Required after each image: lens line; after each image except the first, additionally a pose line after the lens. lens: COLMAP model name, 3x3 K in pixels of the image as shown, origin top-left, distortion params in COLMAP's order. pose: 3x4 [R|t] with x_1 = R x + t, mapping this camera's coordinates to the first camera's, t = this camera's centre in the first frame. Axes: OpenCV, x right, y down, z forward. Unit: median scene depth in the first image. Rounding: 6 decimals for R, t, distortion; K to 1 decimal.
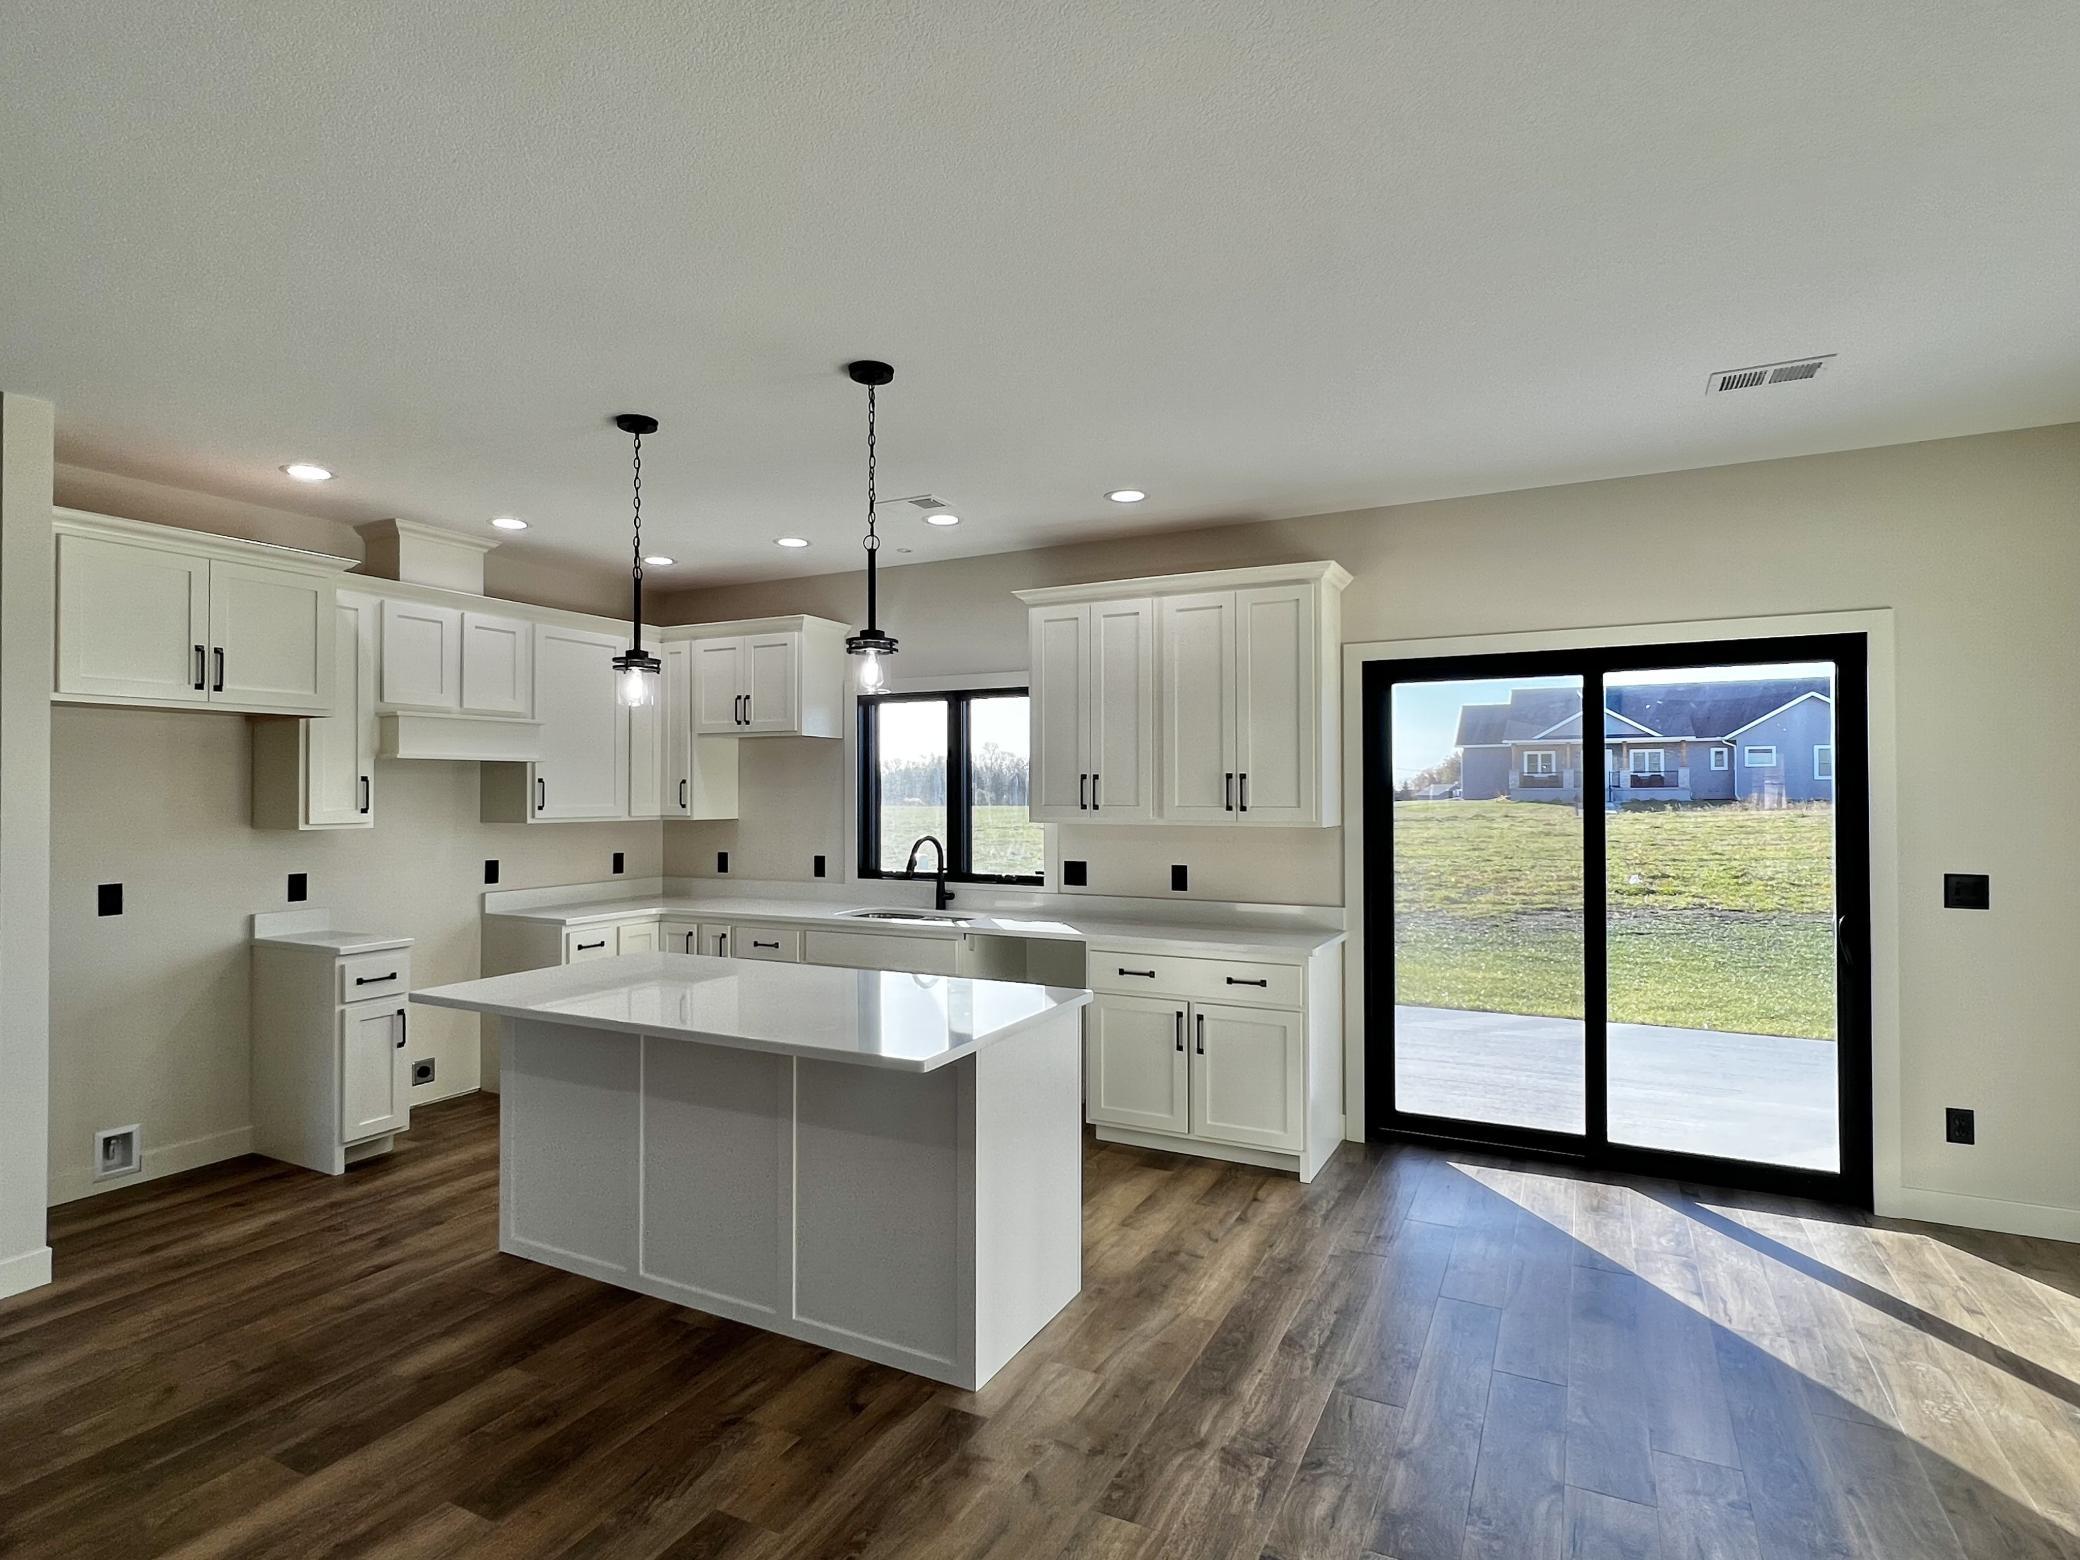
lens RADIAL K [[1079.7, 0, 1027.9], [0, 1079.7, 775.2], [0, 0, 1]] dist [0.001743, -0.001955]
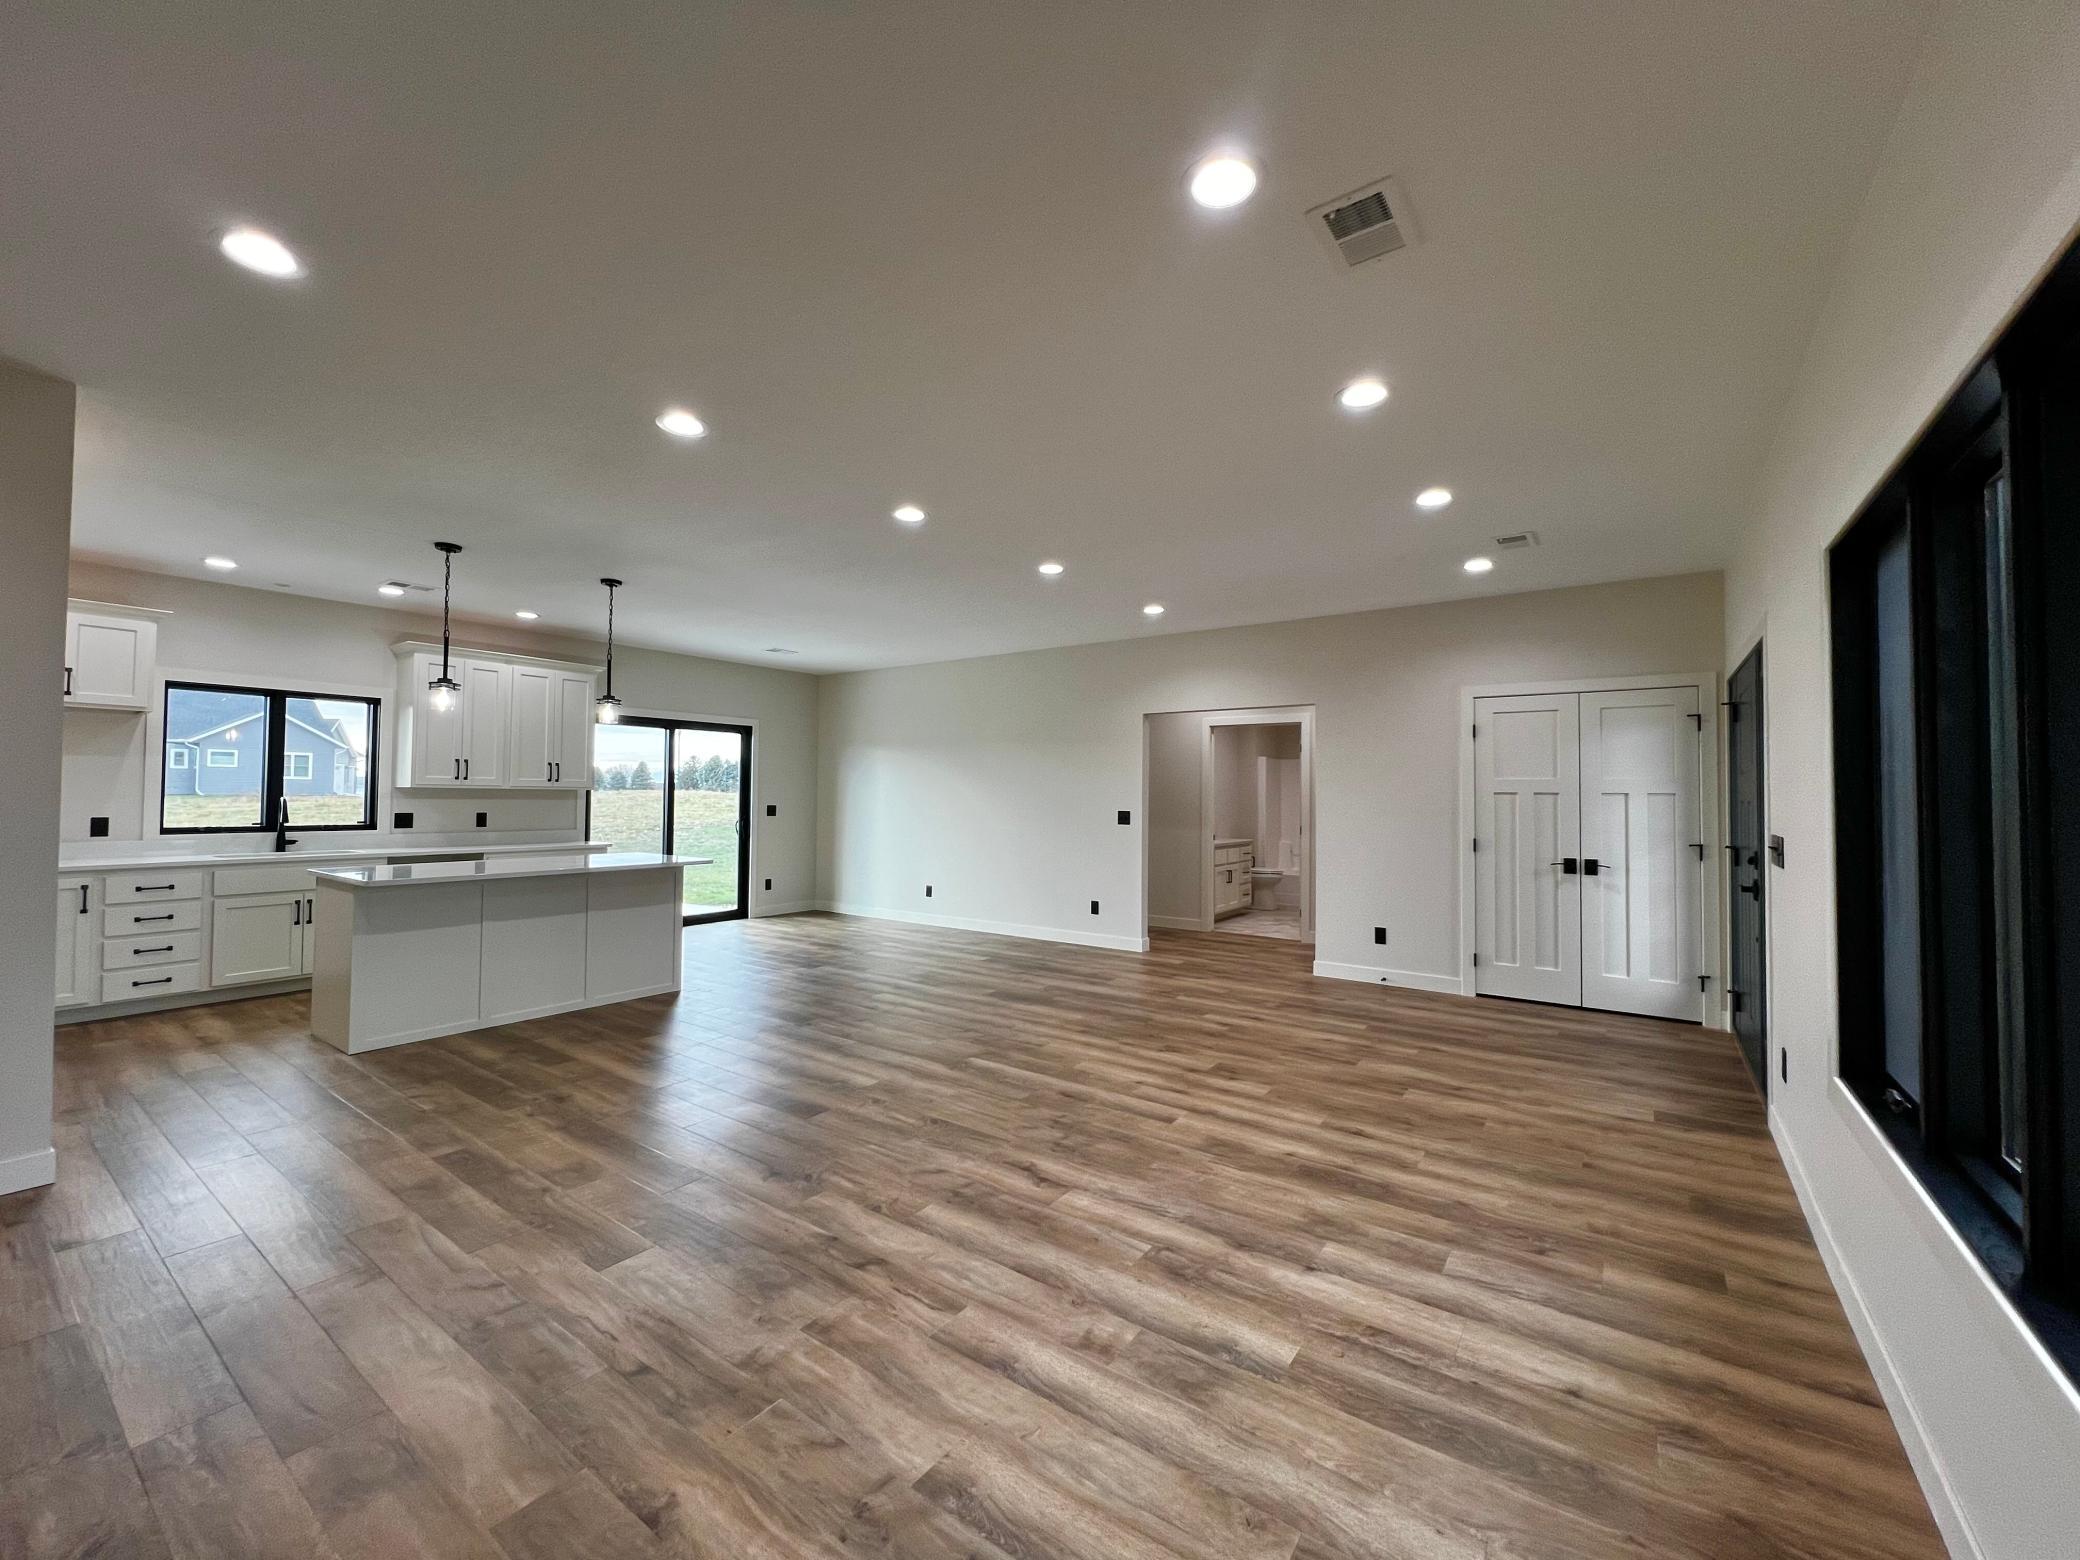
lens RADIAL K [[831.9, 0, 1027.4], [0, 831.9, 783.1], [0, 0, 1]] dist [0.001194, 0.001150]
pose [[0.146572, 0.020332, 0.988991, -1.366256], [-0.024355, 0.999560, -0.016940, 0.046205], [-0.988900, -0.021604, 0.147002, -0.106321]]
